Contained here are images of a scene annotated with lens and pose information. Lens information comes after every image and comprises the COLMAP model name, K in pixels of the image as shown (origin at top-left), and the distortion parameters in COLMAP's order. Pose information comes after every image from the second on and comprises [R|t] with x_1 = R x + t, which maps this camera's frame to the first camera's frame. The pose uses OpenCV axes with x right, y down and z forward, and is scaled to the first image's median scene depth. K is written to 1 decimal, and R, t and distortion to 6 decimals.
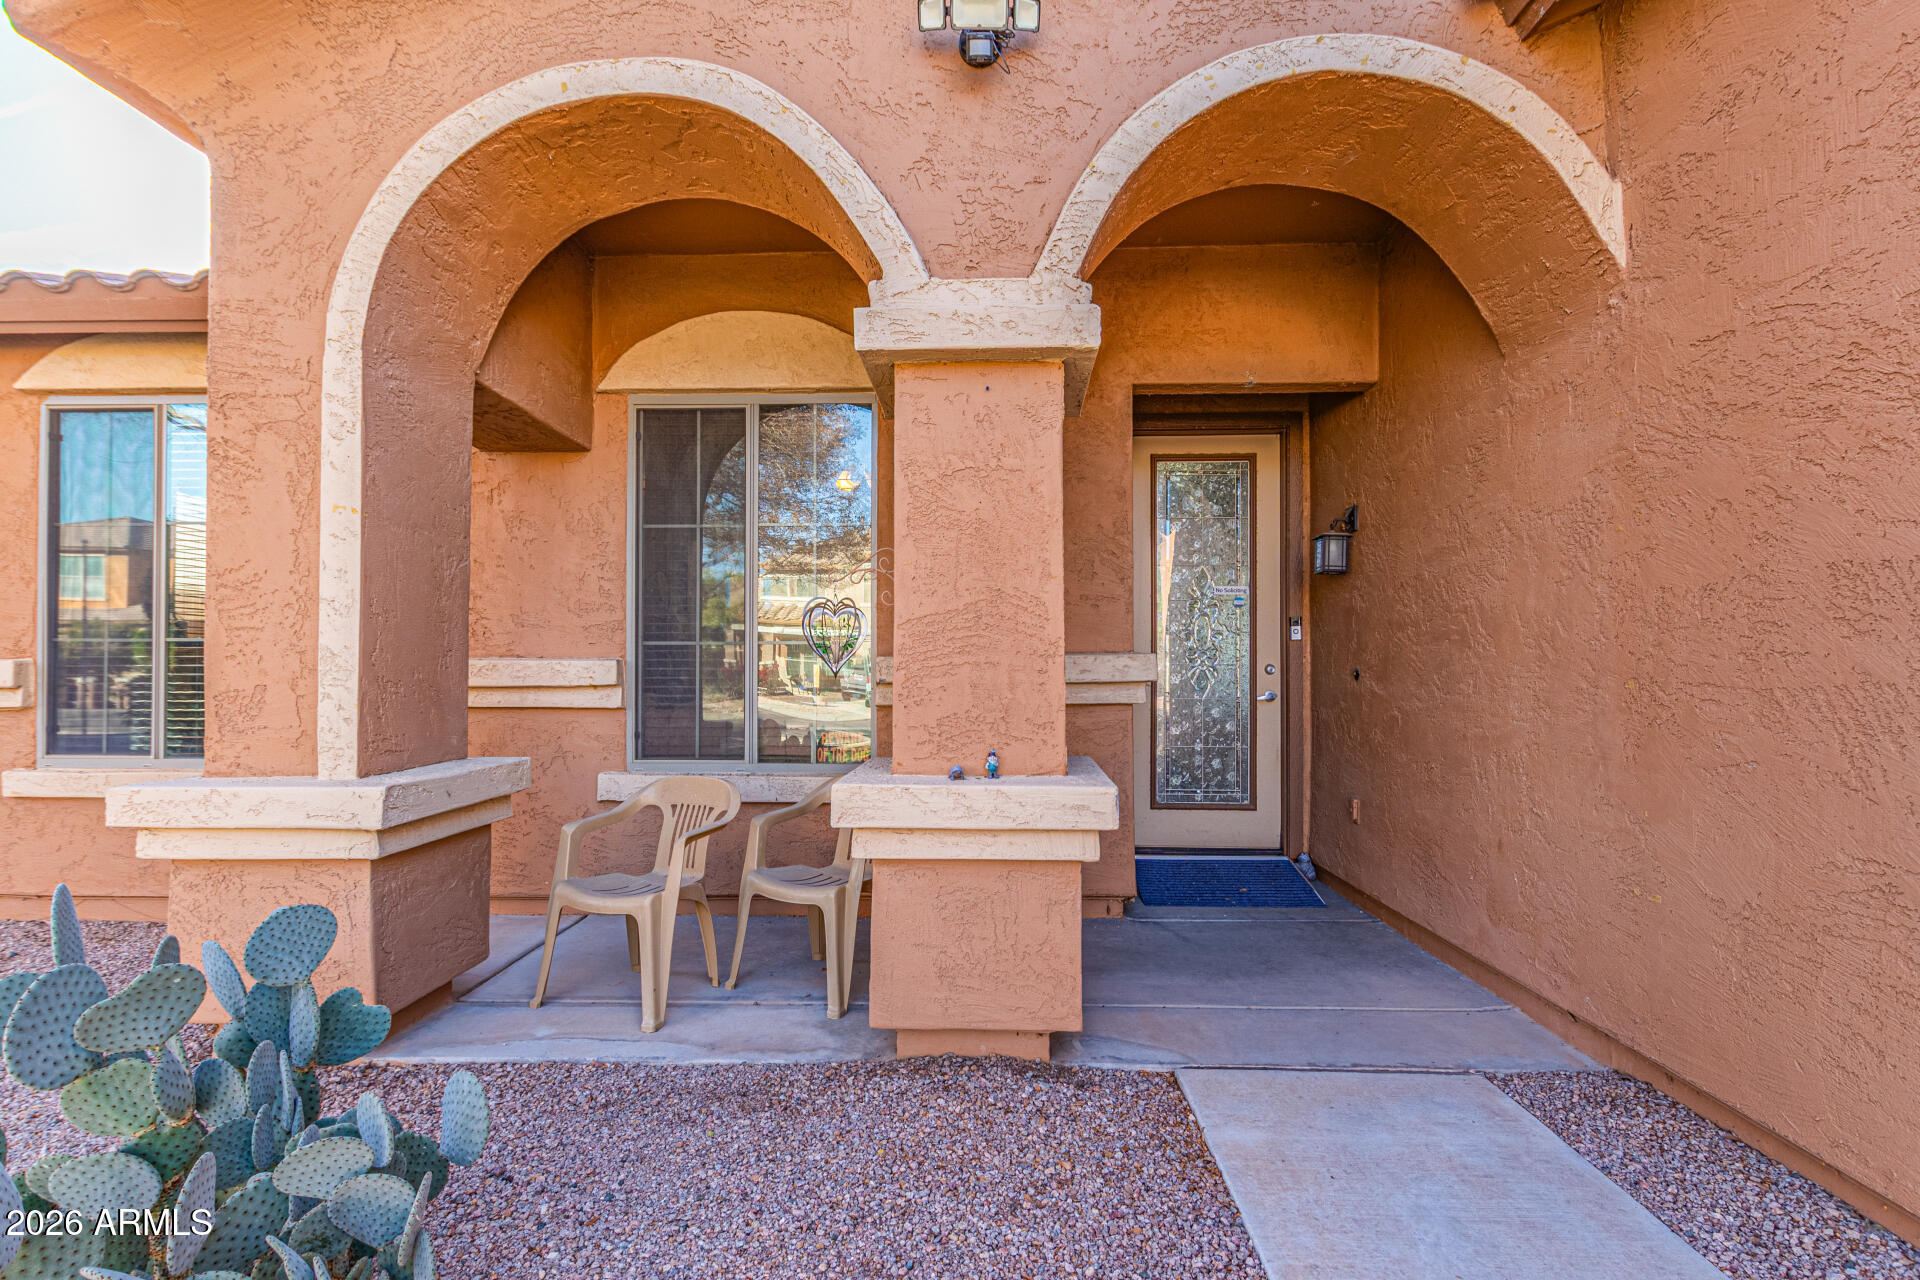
lens RADIAL K [[895.1, 0, 954.5], [0, 895.1, 652.2], [0, 0, 1]] dist [0.009927, -0.000905]
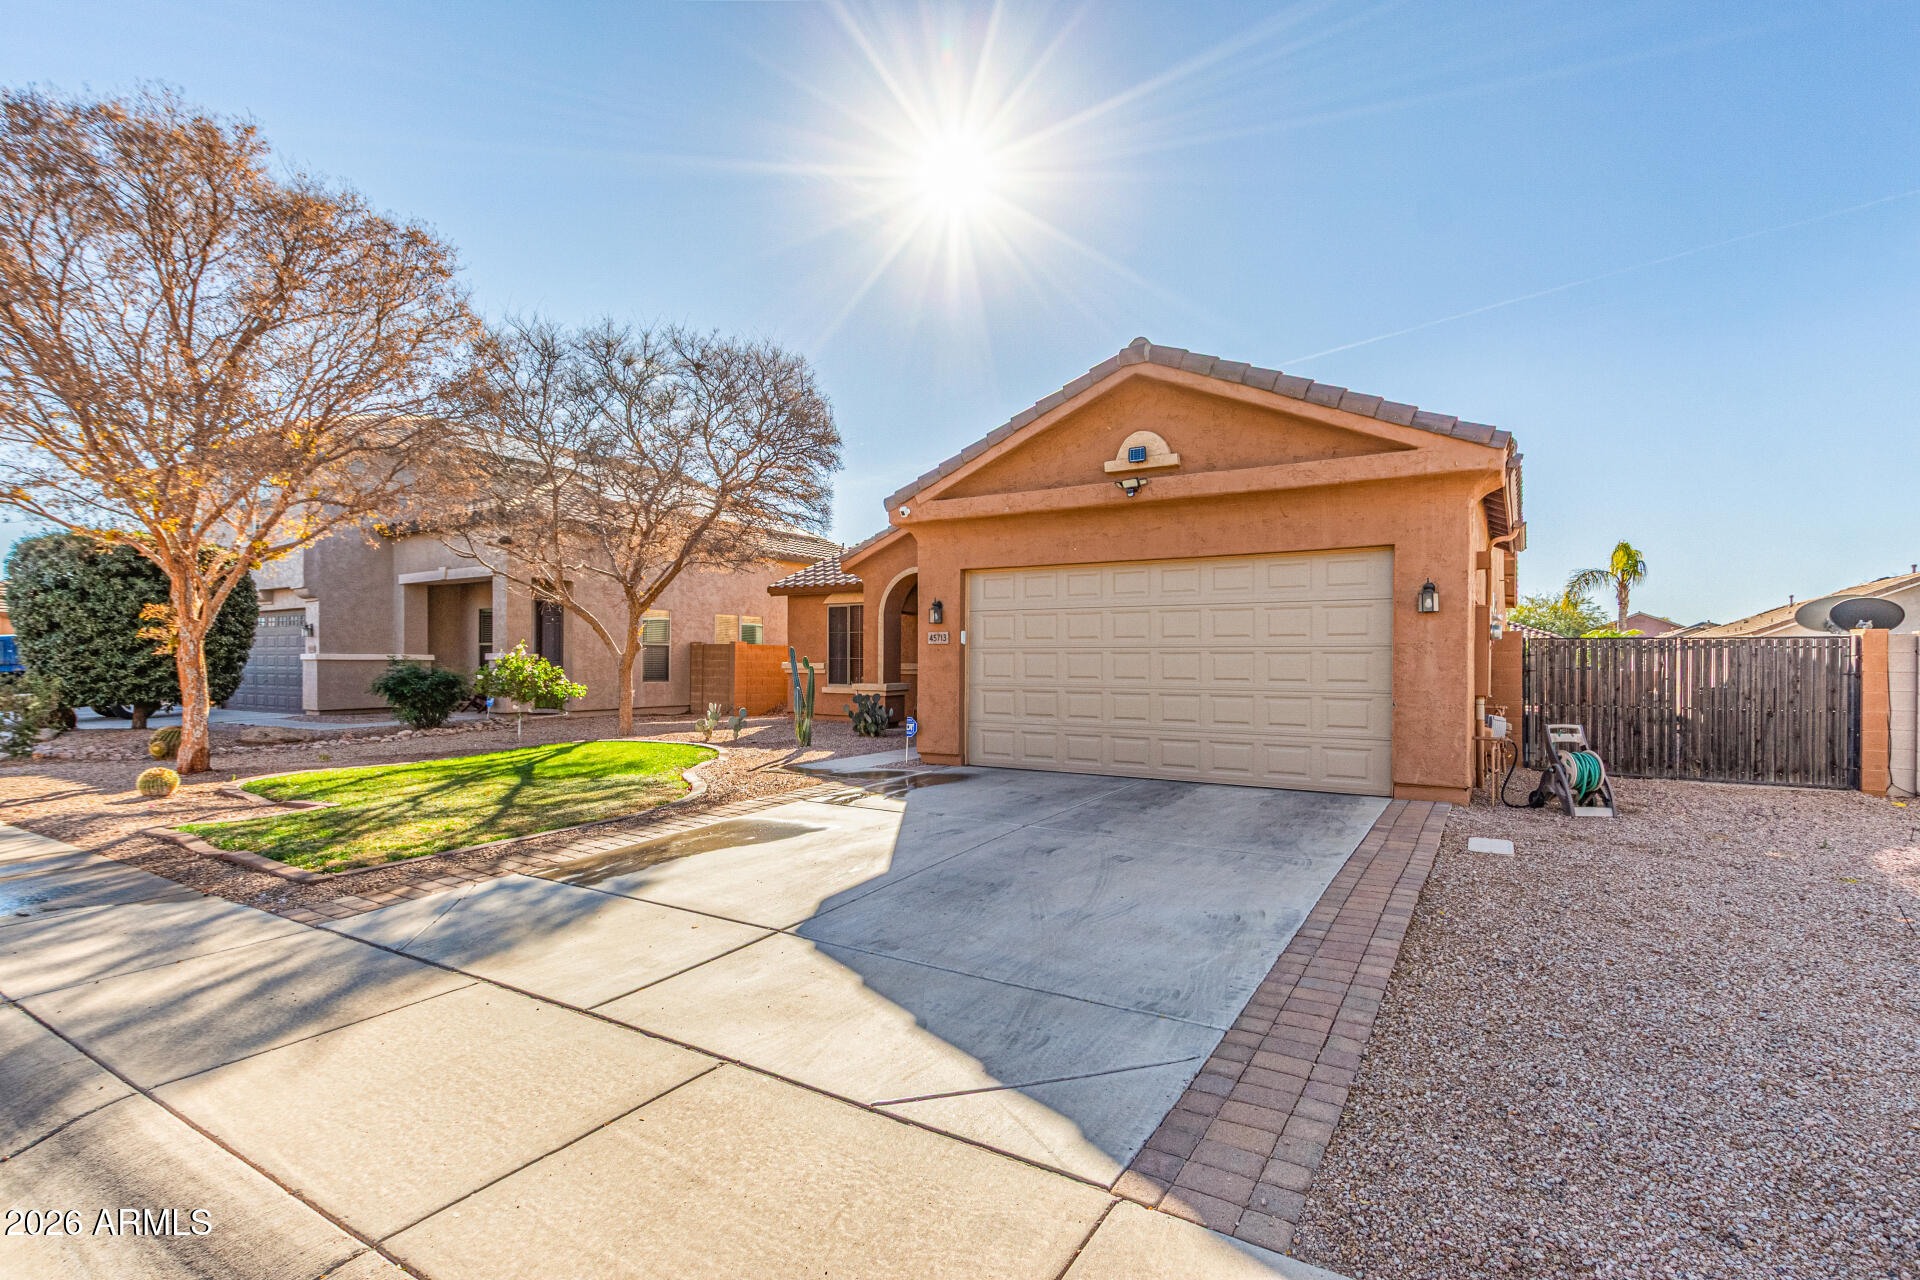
lens RADIAL K [[895.1, 0, 955.8], [0, 895.1, 653.5], [0, 0, 1]] dist [0.009927, -0.000905]
pose [[0.865379, -0.002292, -0.501112, 2.895073], [0.011401, 0.999821, 0.015116, -0.157996], [0.500988, -0.018794, 0.865250, -4.134763]]
